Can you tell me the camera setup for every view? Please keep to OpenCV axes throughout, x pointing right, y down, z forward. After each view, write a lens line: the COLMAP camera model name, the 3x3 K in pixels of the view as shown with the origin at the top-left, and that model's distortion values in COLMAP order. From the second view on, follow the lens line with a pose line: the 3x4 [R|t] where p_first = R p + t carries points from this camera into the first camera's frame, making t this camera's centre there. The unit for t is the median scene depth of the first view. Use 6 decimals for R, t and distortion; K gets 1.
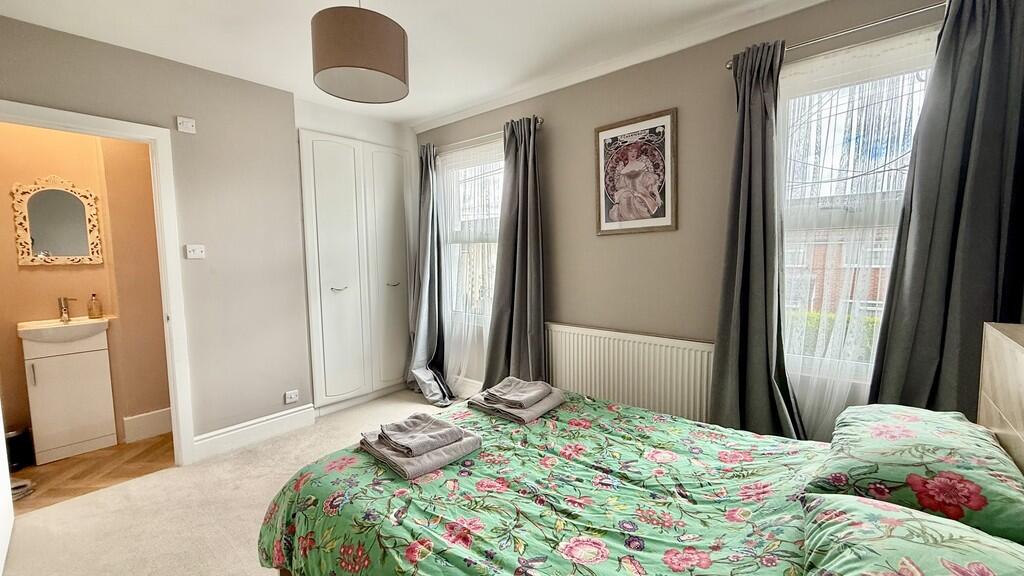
lens RADIAL K [[406.0, 0, 509.0], [0, 406.0, 289.2], [0, 0, 1]] dist [-0.000499, -0.000246]
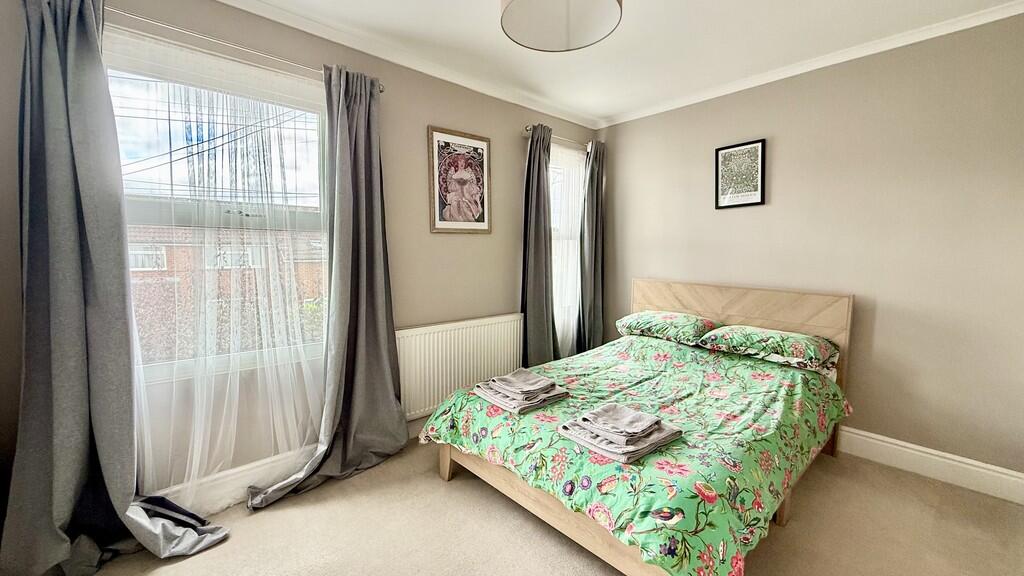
lens RADIAL K [[406.0, 0, 512.2], [0, 406.0, 288.9], [0, 0, 1]] dist [-0.000499, -0.000246]
pose [[0.120888, -0.074180, 0.989891, -0.863082], [0.084261, 0.994372, 0.064226, -0.046869], [-0.989083, 0.075645, 0.126459, 0.773123]]
